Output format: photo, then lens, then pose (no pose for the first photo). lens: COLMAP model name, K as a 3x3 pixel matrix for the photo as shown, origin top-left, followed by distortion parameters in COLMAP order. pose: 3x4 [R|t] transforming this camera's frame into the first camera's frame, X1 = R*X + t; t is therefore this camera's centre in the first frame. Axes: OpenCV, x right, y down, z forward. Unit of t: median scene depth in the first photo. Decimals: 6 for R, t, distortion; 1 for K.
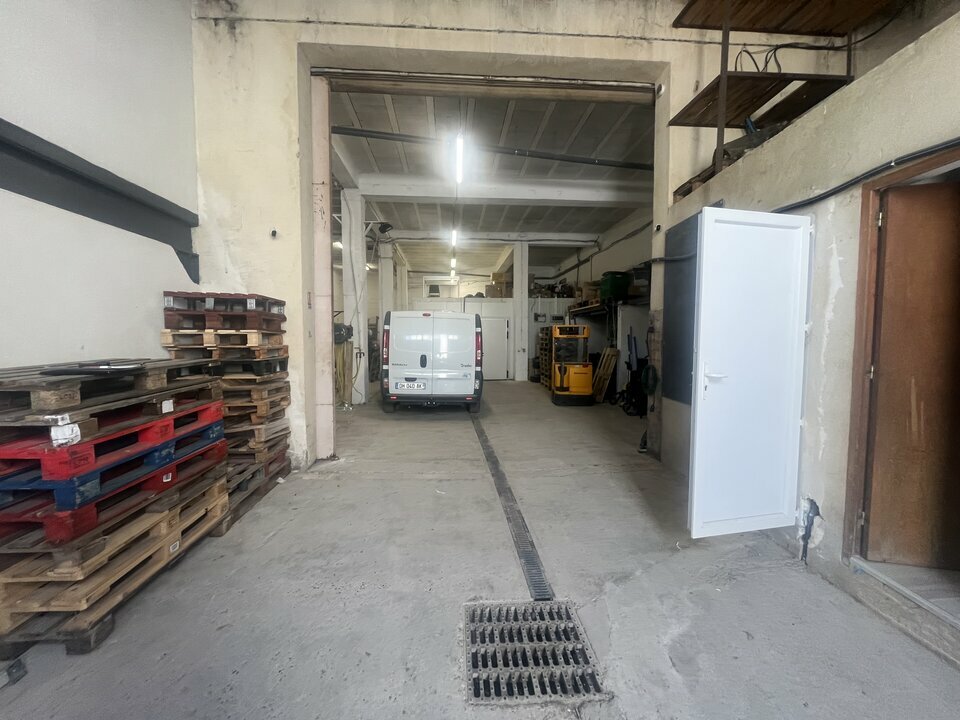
lens RADIAL K [[389.3, 0, 476.3], [0, 389.3, 358.6], [0, 0, 1]] dist [-0.003018, -0.000175]
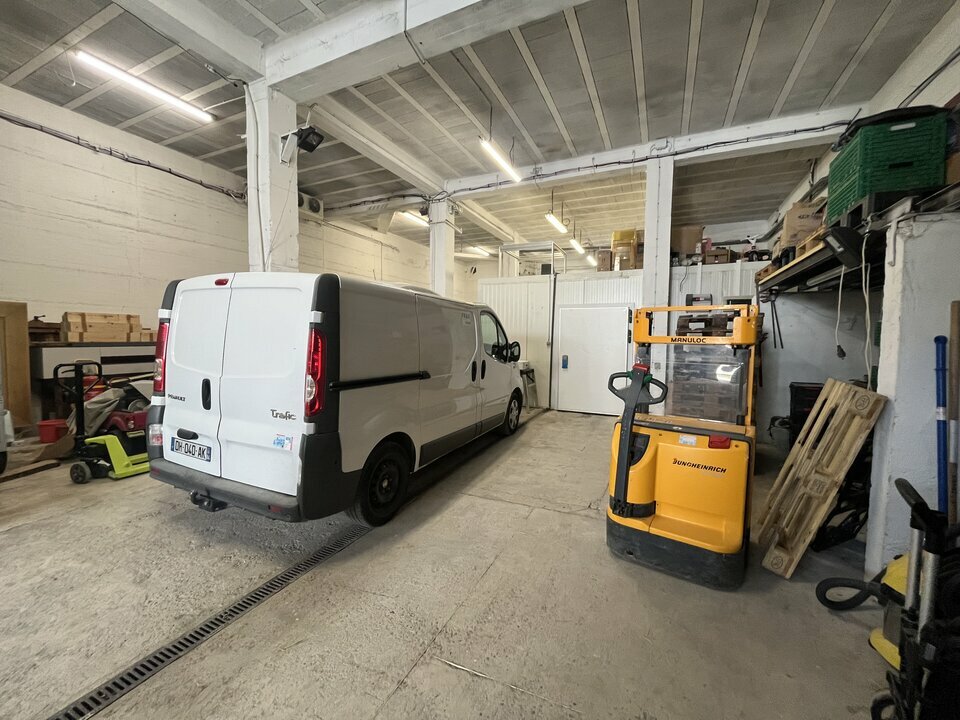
lens RADIAL K [[389.3, 0, 476.3], [0, 389.3, 358.6], [0, 0, 1]] dist [-0.003018, -0.000175]
pose [[0.869829, 0.038943, -0.491813, 0.312603], [-0.040984, 0.999138, 0.006631, -0.045688], [0.491648, 0.014389, 0.870675, 0.783620]]
